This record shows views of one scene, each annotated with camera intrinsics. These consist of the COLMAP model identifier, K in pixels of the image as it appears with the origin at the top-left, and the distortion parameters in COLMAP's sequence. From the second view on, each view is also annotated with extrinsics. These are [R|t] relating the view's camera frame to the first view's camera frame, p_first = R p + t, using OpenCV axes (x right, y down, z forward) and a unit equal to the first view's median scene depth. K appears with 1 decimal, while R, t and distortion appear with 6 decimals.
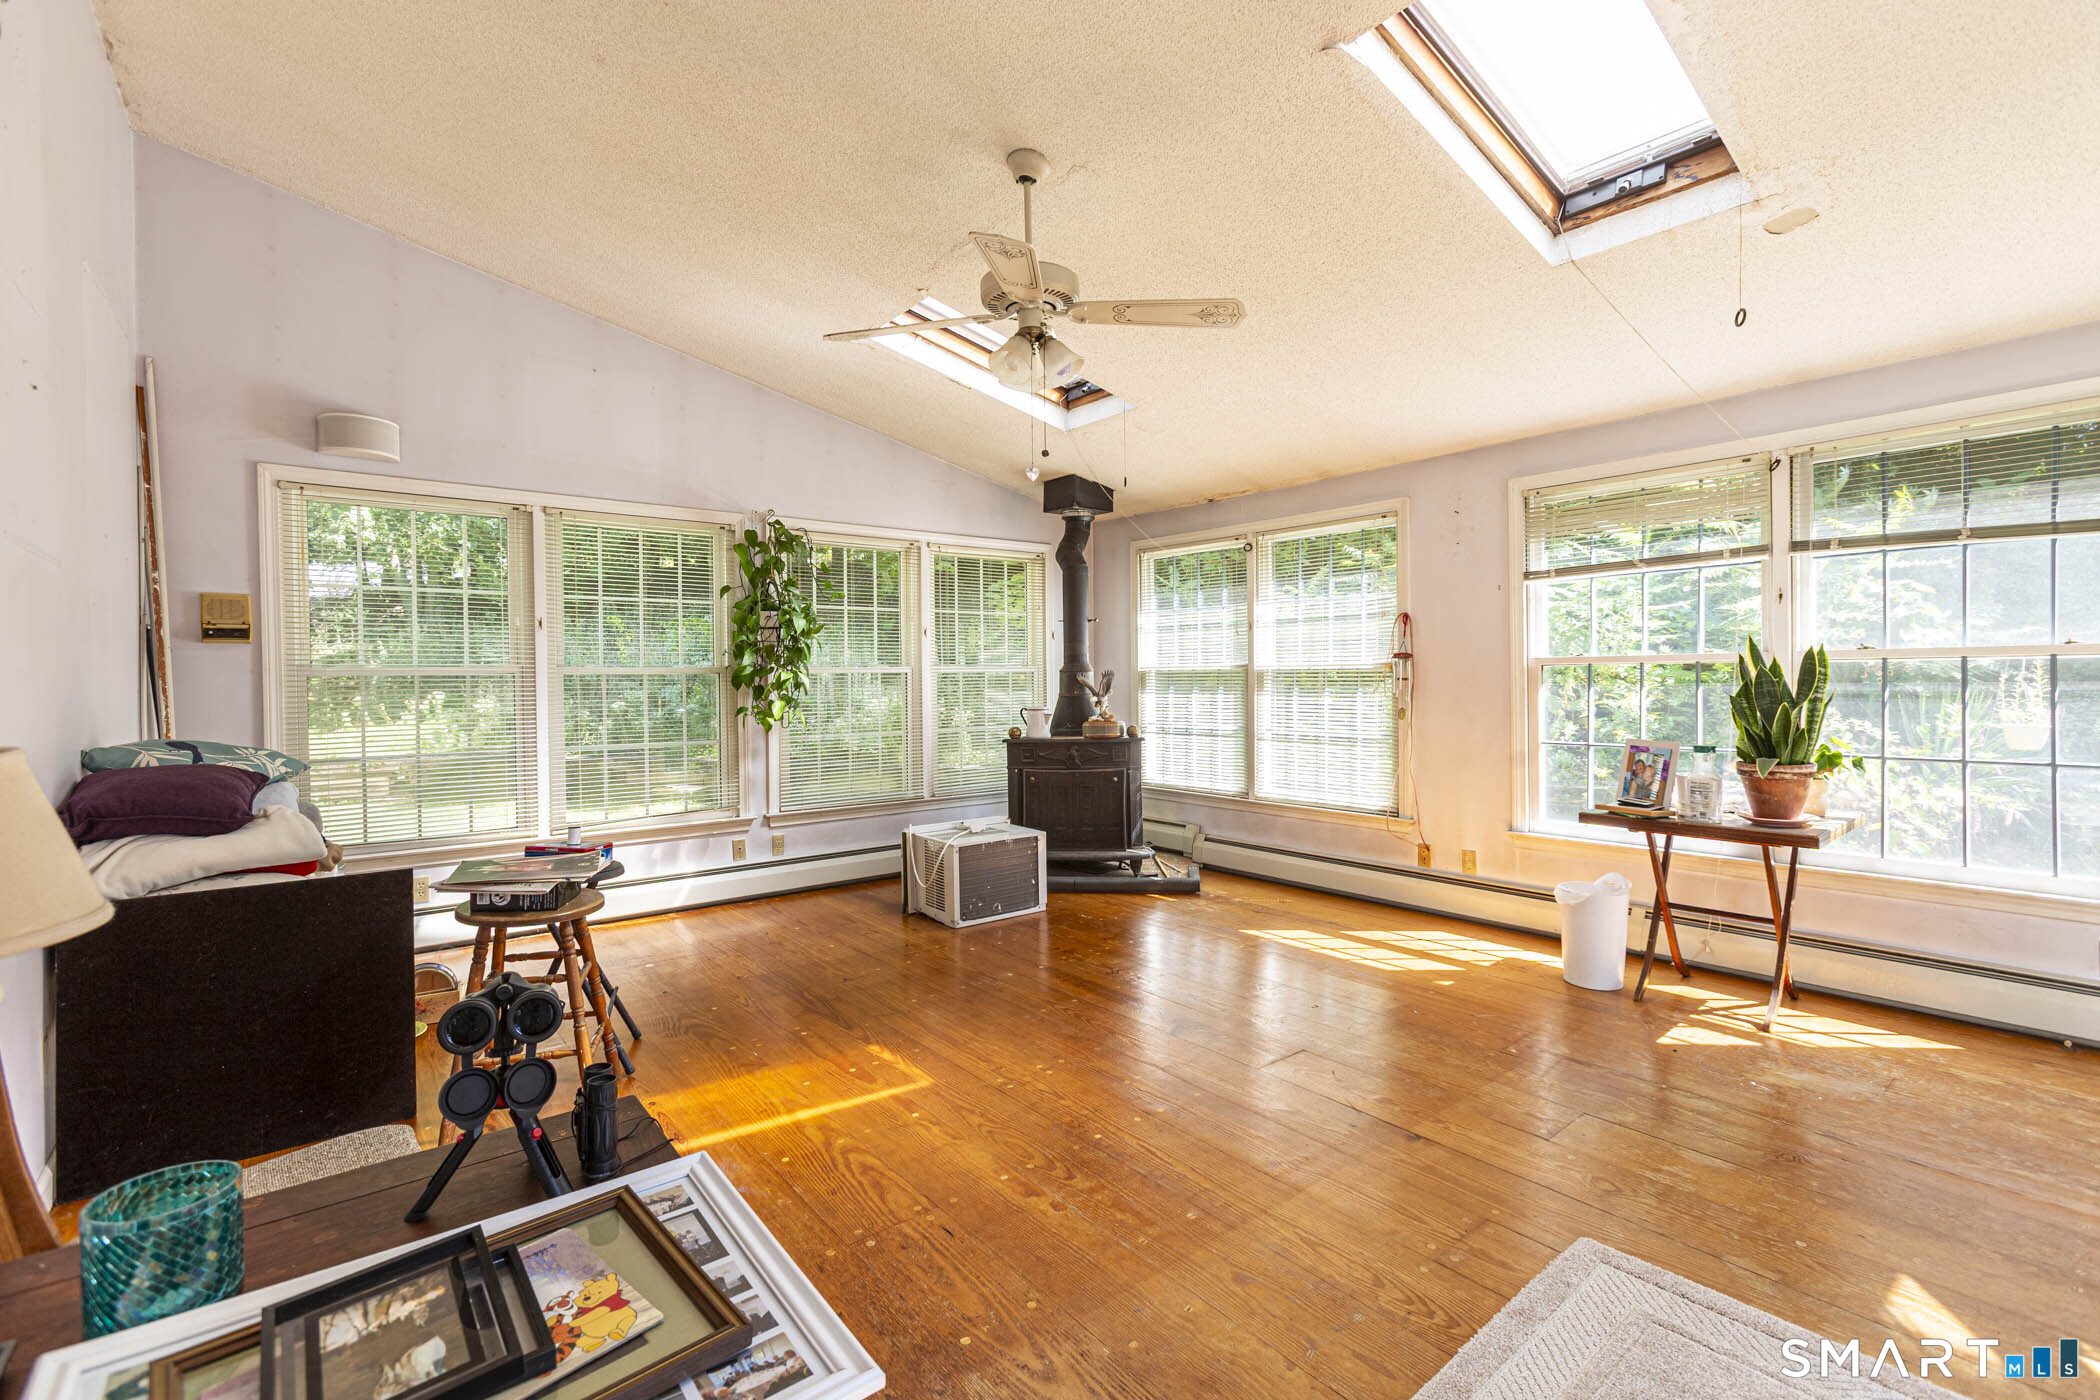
lens RADIAL K [[918.3, 0, 1051.9], [0, 918.3, 689.1], [0, 0, 1]] dist [-0.014167, -0.000098]
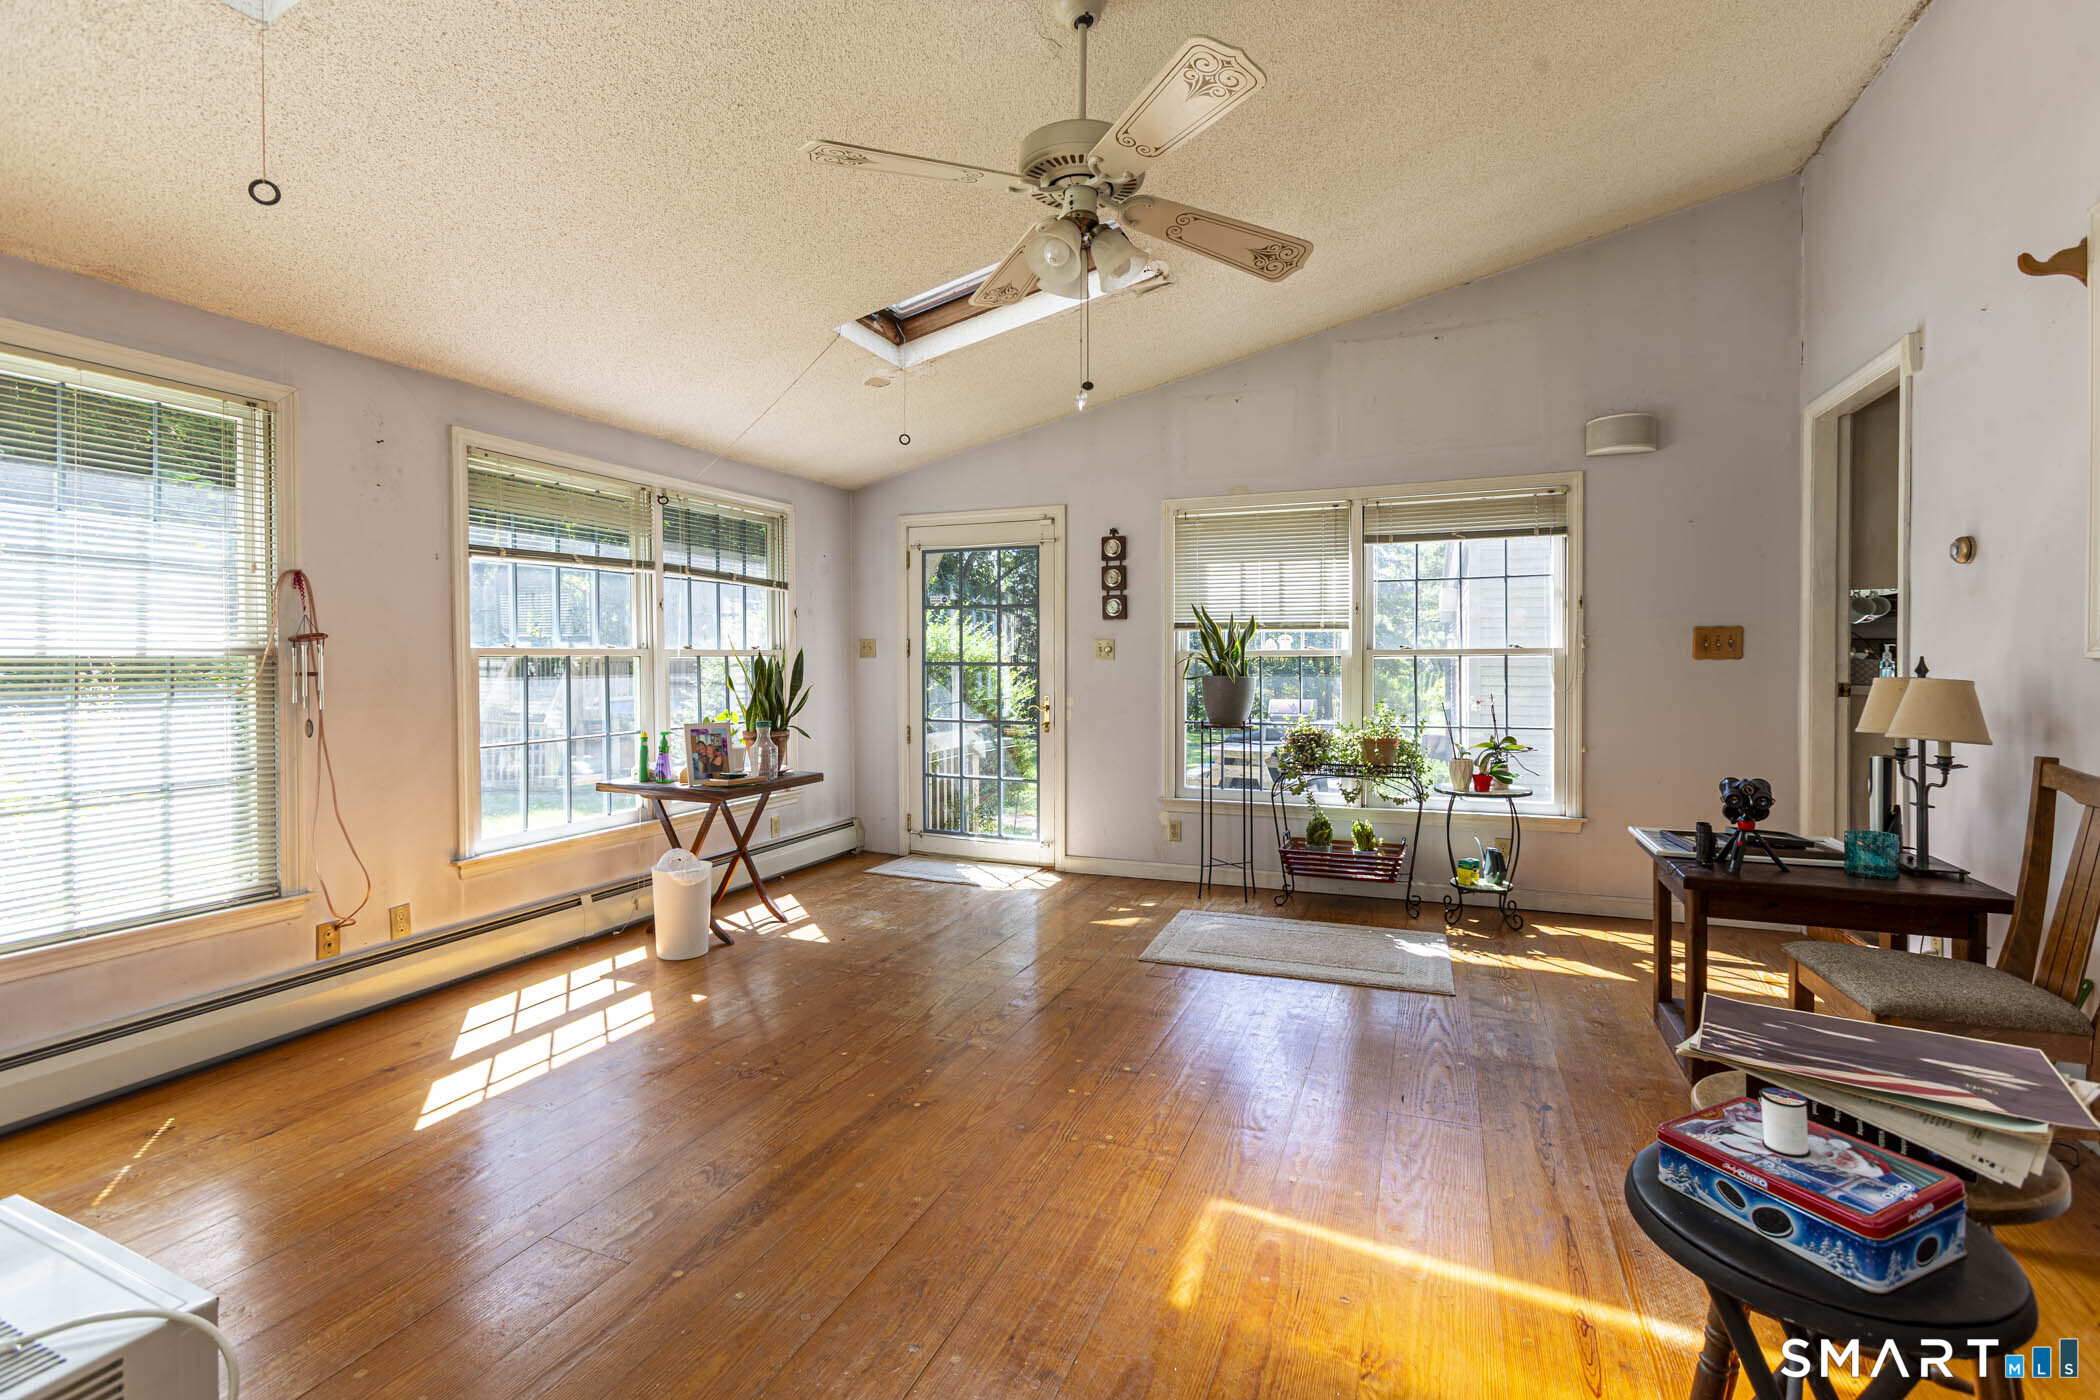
lens RADIAL K [[918.3, 0, 1047.9], [0, 918.3, 681.9], [0, 0, 1]] dist [-0.014167, -0.000098]
pose [[-0.469306, -0.012674, 0.882945, -0.505035], [0.017095, 0.999579, 0.023434, -0.013925], [-0.882870, 0.026092, -0.468892, 1.017916]]
